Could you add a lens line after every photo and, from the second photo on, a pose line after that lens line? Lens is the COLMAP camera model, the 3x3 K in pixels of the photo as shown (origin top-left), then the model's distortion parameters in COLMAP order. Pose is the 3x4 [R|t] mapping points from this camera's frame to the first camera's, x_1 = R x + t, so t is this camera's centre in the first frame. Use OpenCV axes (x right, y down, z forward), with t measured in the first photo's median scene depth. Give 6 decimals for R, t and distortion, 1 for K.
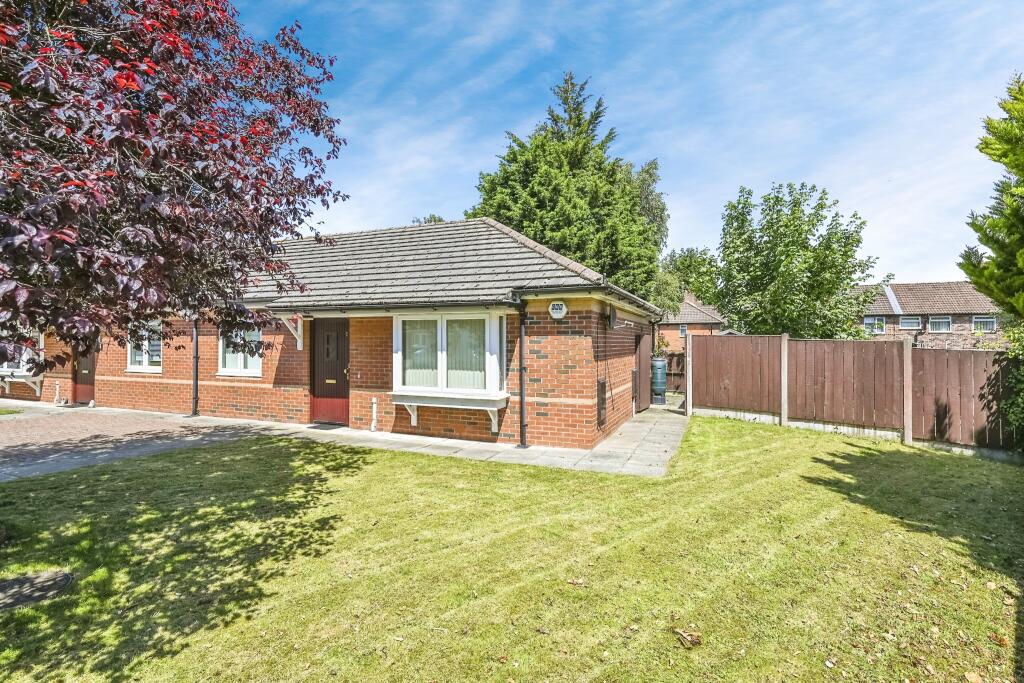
lens RADIAL K [[486.7, 0, 511.7], [0, 486.7, 347.1], [0, 0, 1]] dist [0.000010, 0.000077]
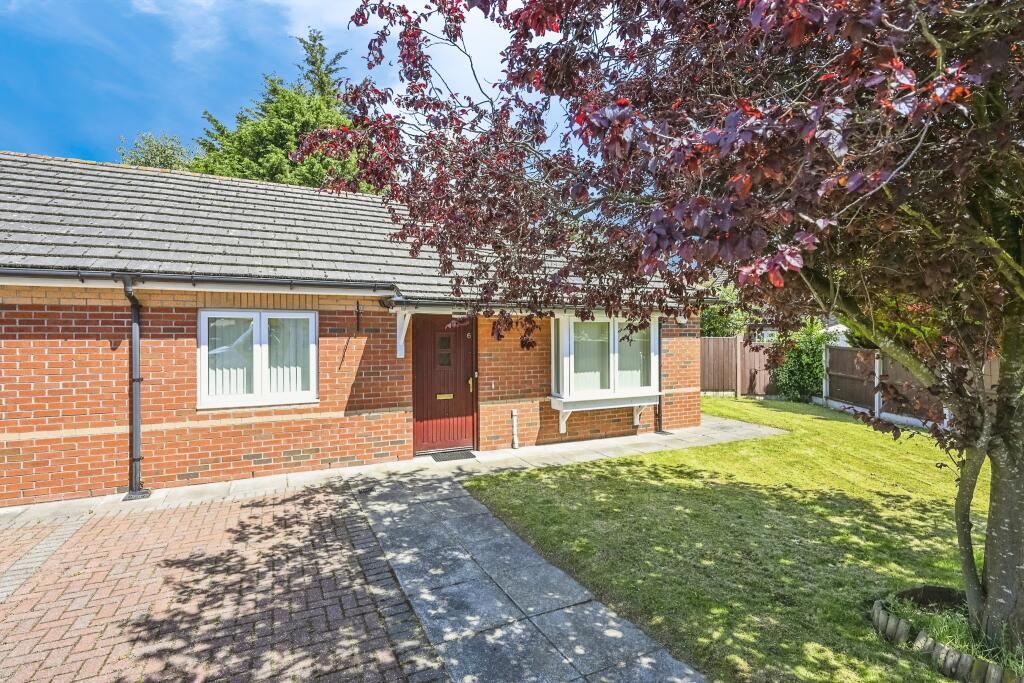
lens RADIAL K [[486.7, 0, 511.7], [0, 486.7, 347.1], [0, 0, 1]] dist [0.000010, 0.000077]
pose [[0.659725, -0.023516, 0.751139, -0.977728], [0.010059, 0.999697, 0.022463, -0.027242], [-0.751440, -0.007264, 0.659762, 0.457448]]
